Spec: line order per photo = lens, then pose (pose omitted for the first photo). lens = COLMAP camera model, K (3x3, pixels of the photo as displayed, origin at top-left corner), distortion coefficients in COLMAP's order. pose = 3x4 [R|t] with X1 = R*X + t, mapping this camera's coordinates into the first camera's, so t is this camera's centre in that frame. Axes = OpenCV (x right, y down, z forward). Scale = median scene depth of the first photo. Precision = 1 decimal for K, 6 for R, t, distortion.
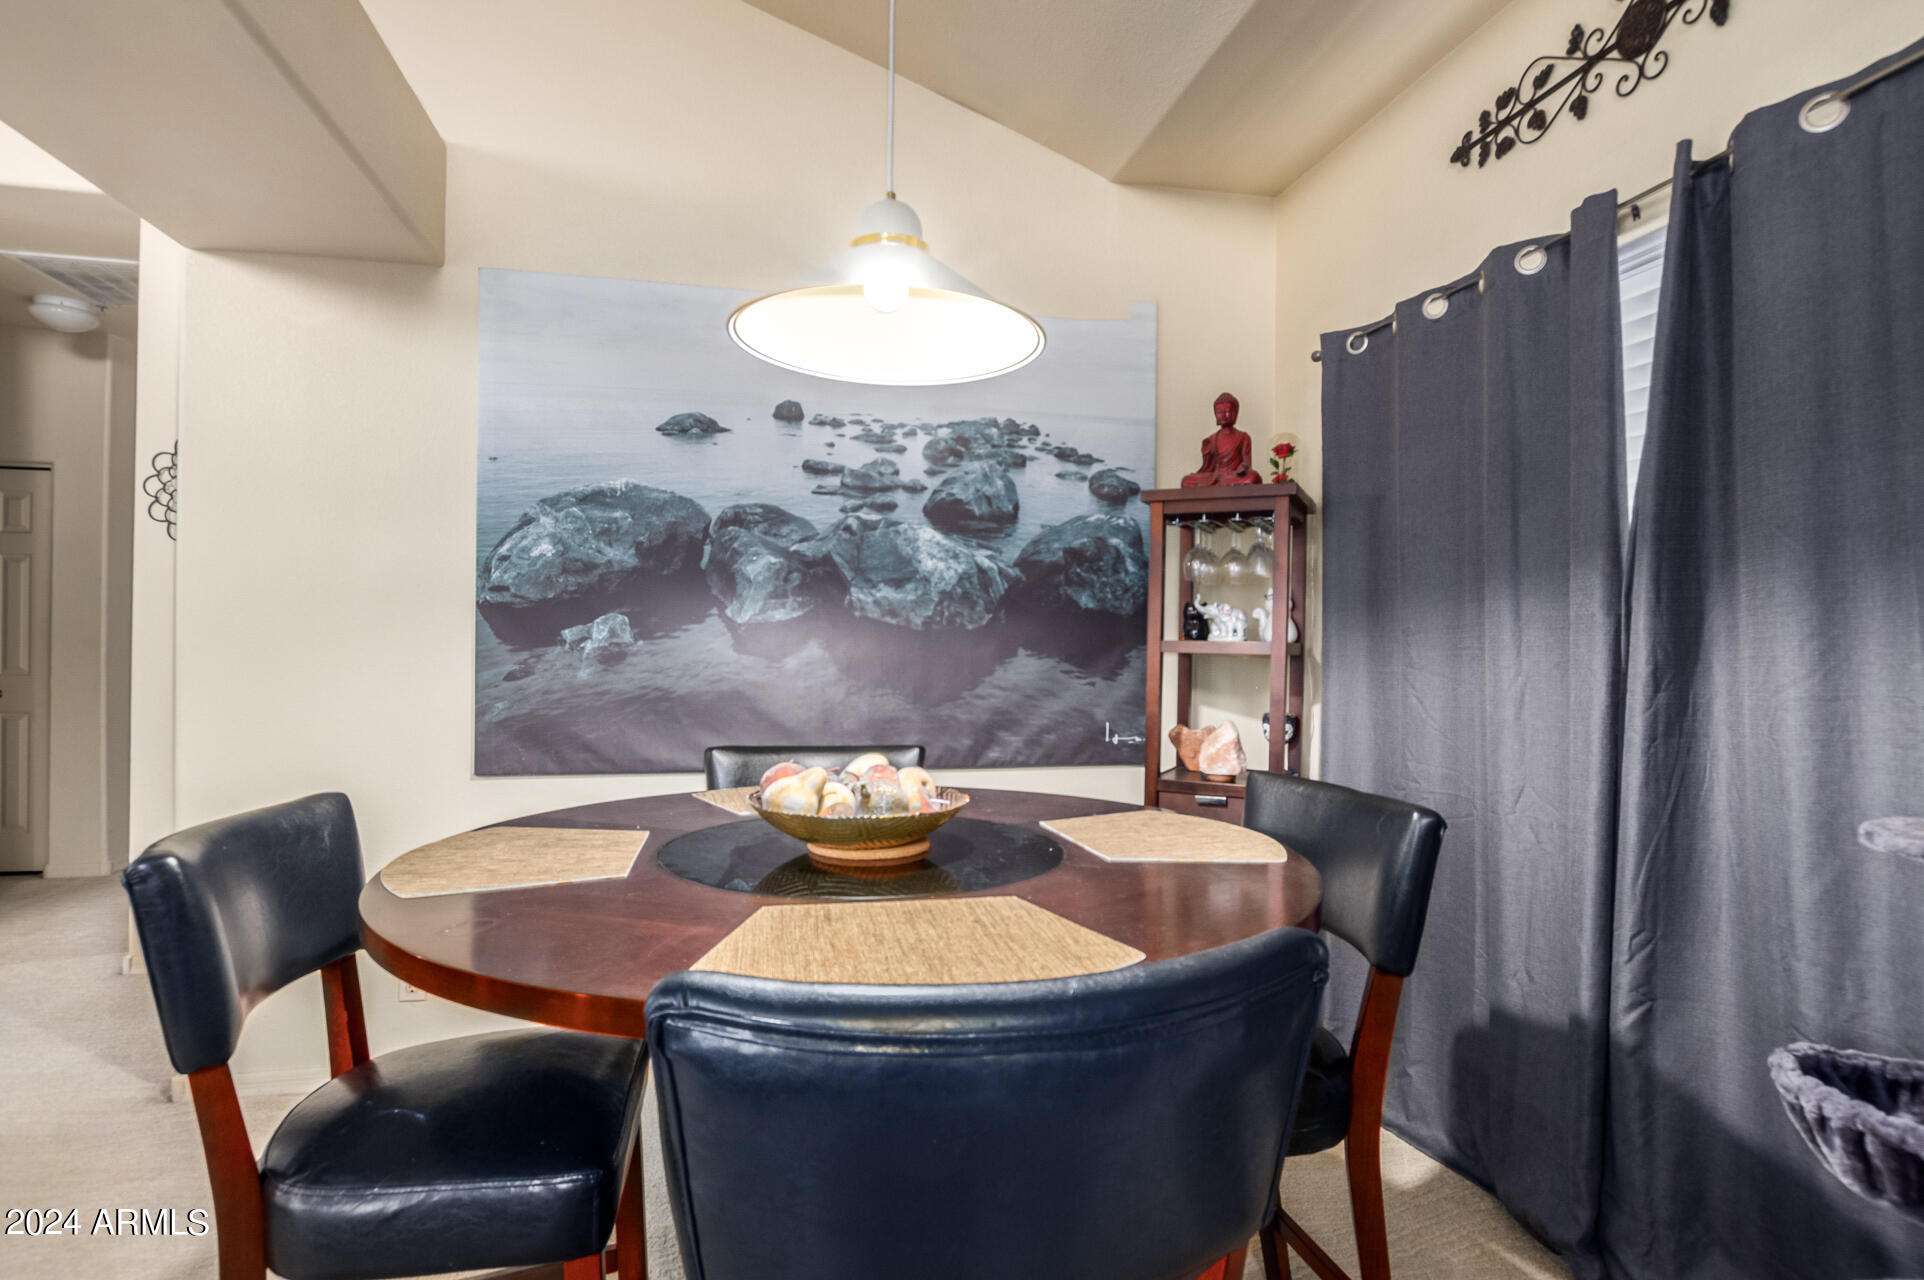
lens RADIAL K [[963.4, 0, 962.0], [0, 963.4, 647.5], [0, 0, 1]] dist [-0.037884, 0.003601]
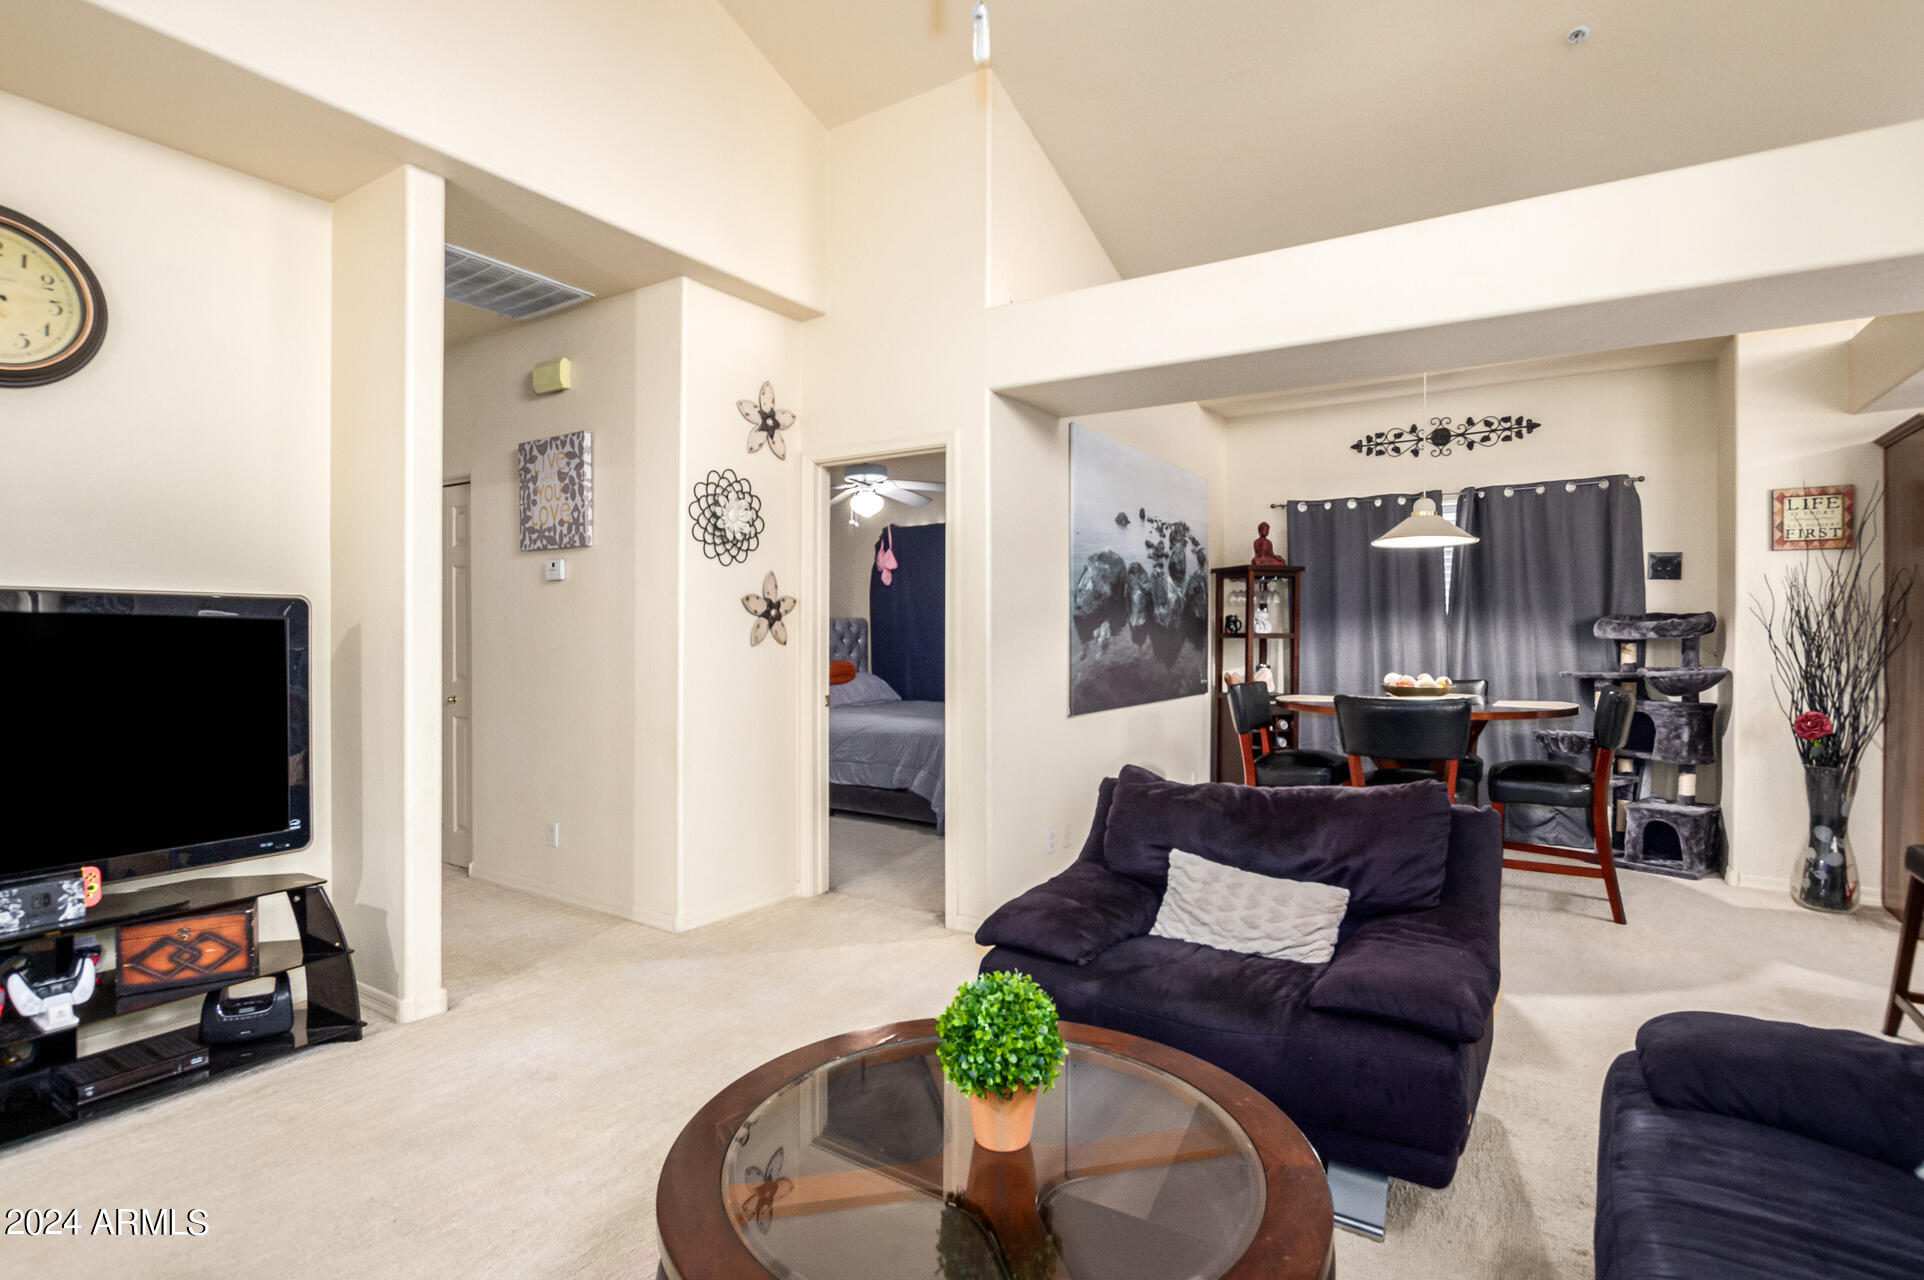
lens RADIAL K [[963.4, 0, 963.4], [0, 963.4, 640.0], [0, 0, 1]] dist [-0.037884, 0.003601]
pose [[0.695606, -0.021652, 0.718097, -1.801199], [0.017606, 0.999759, 0.013091, -0.029028], [-0.718208, 0.003537, 0.695820, -0.060255]]
